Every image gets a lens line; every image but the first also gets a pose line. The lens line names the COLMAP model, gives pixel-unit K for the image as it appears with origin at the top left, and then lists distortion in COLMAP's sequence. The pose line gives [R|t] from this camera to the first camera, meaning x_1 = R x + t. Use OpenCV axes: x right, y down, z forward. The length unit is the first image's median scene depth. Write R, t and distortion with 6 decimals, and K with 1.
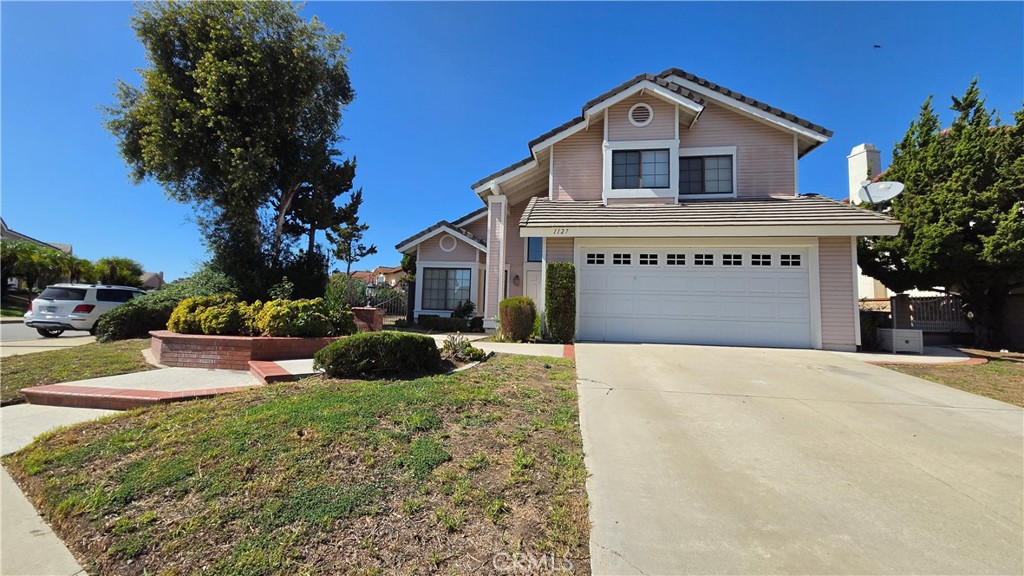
lens RADIAL K [[417.9, 0, 509.0], [0, 417.9, 287.7], [0, 0, 1]] dist [-0.000104, -0.000541]
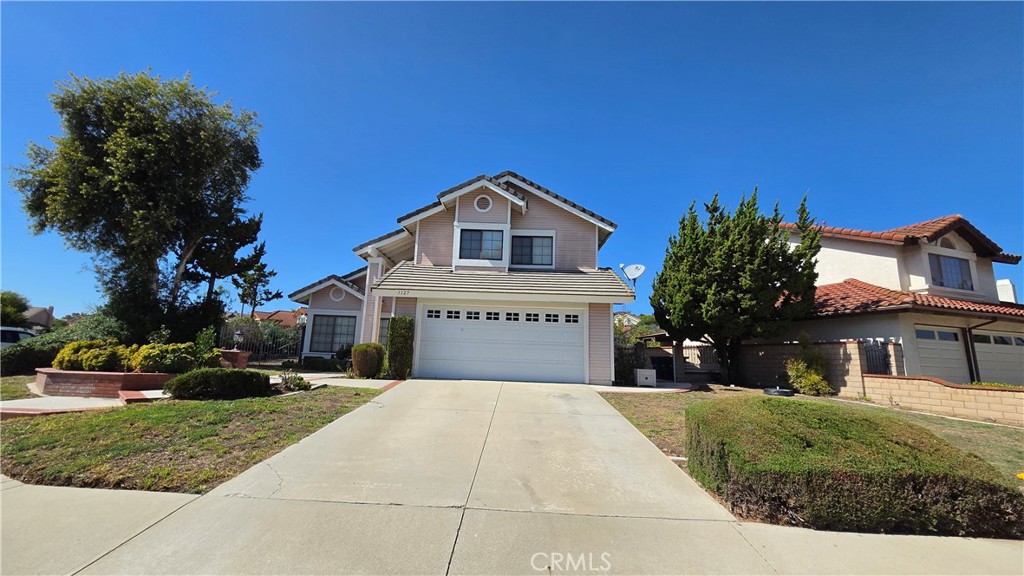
lens RADIAL K [[417.9, 0, 509.0], [0, 417.9, 287.7], [0, 0, 1]] dist [-0.000104, -0.000541]
pose [[0.990336, 0.029596, 0.135492, 0.218859], [-0.015862, 0.994725, -0.101342, -0.018832], [-0.137777, 0.098214, 0.985582, -0.269858]]
